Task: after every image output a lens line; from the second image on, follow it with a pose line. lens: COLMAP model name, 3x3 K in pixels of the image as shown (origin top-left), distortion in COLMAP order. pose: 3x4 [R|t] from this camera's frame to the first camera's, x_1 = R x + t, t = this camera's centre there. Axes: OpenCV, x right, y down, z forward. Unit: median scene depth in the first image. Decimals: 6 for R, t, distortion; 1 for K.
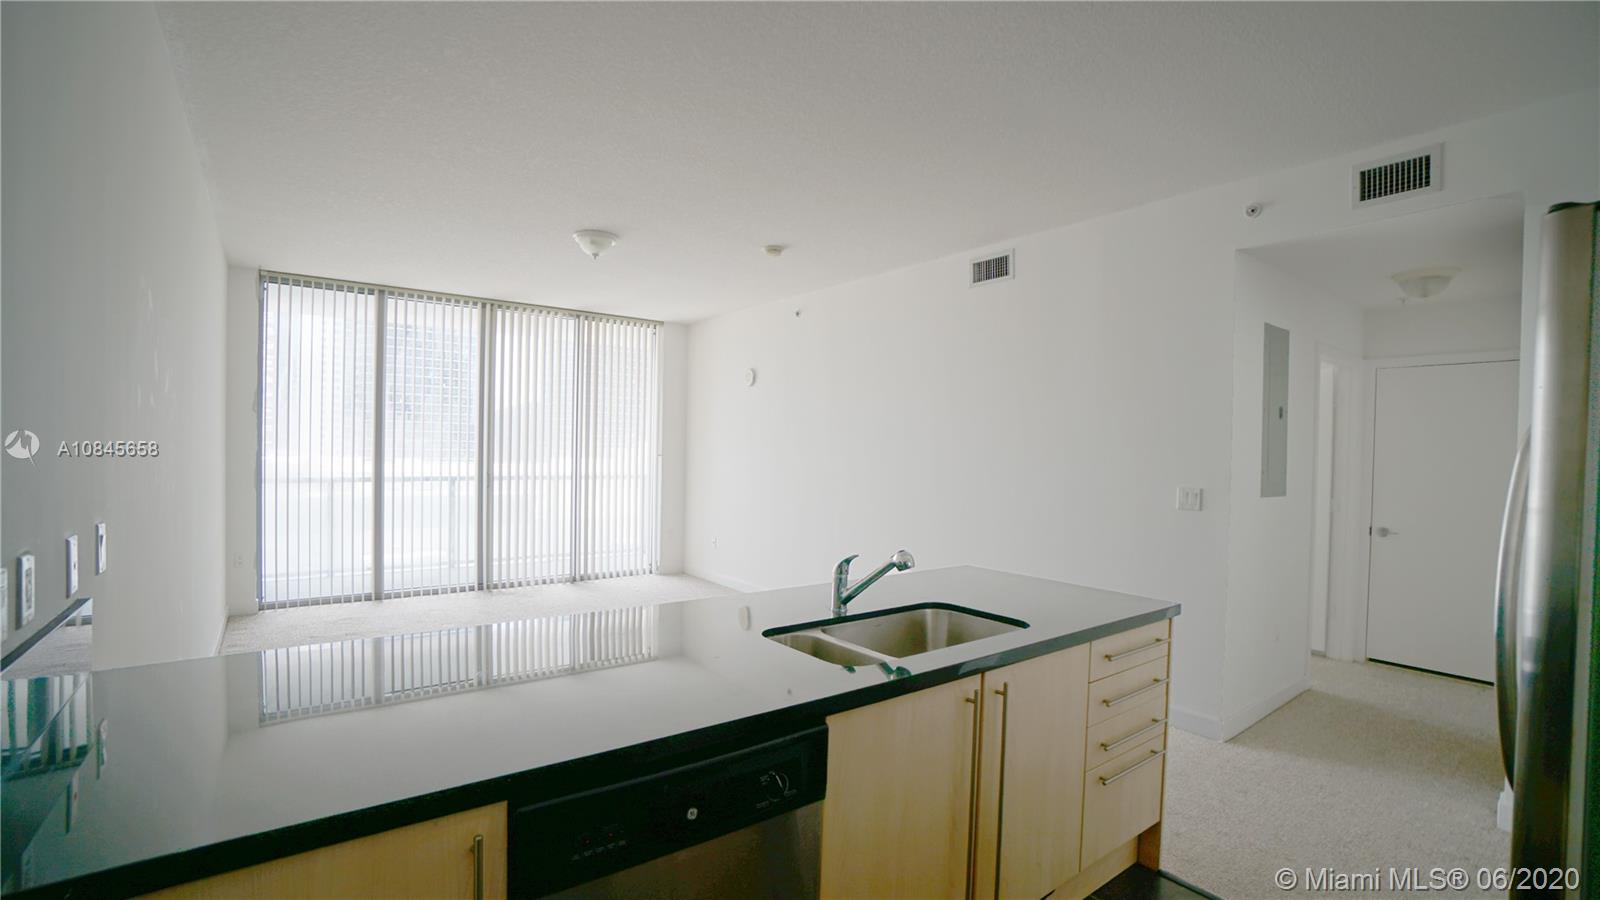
lens RADIAL K [[709.5, 0, 763.6], [0, 709.5, 466.2], [0, 0, 1]] dist [-0.039880, 0.010372]
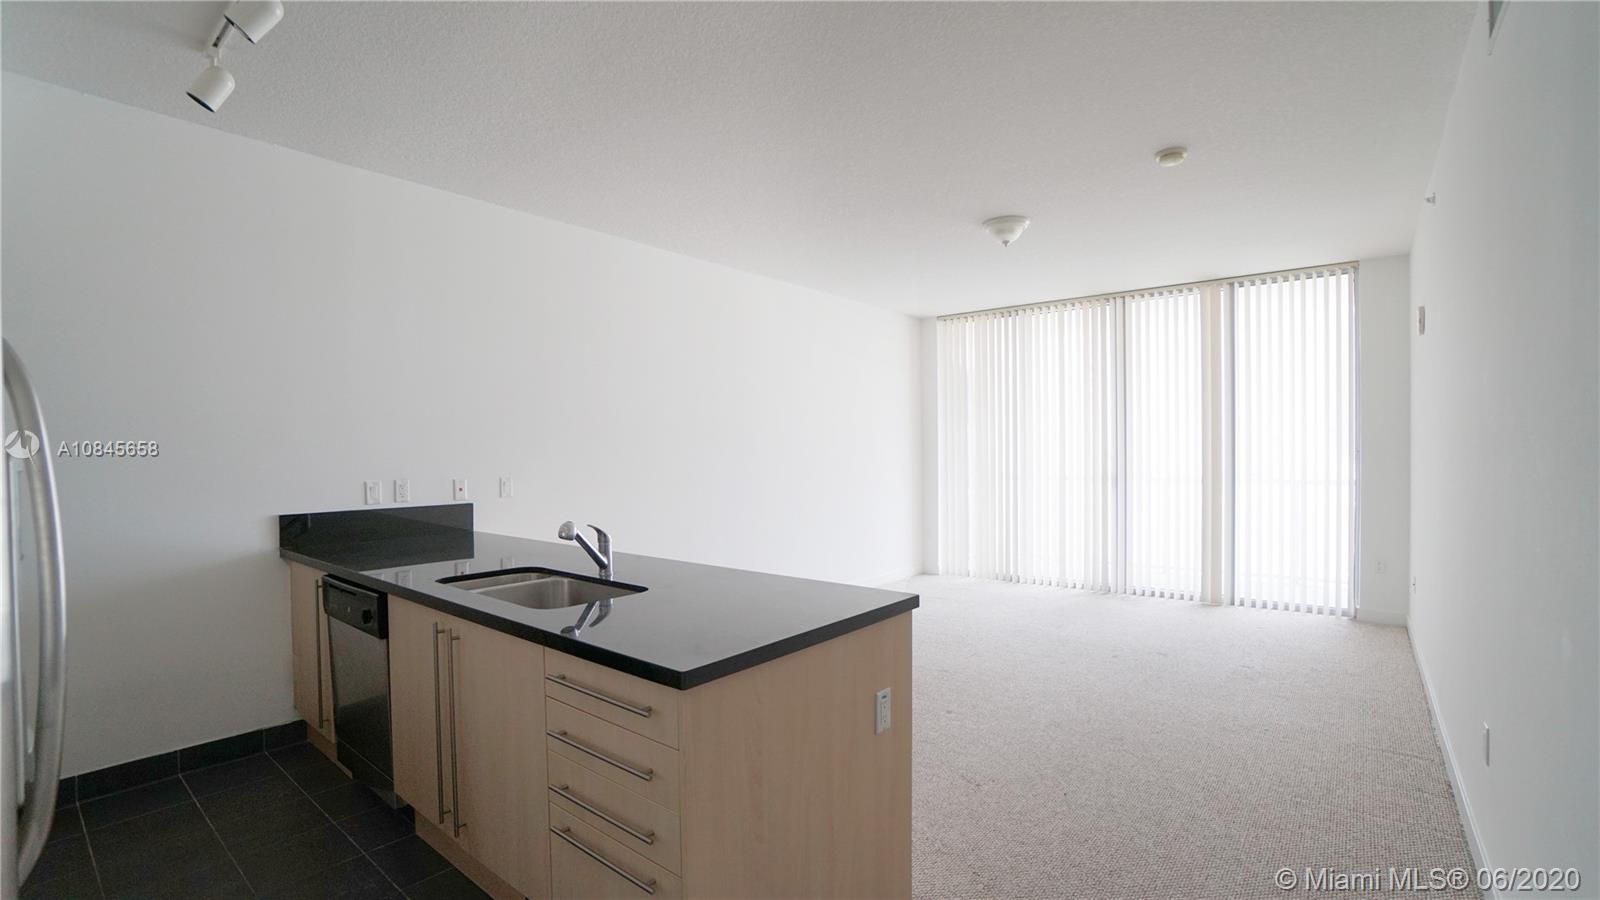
lens RADIAL K [[709.5, 0, 794.4], [0, 709.5, 448.7], [0, 0, 1]] dist [-0.039880, 0.010372]
pose [[0.263024, -0.010317, -0.964734, 0.343551], [-0.018381, 0.999708, -0.015702, 0.002905], [0.964614, 0.021863, 0.262757, 0.260755]]
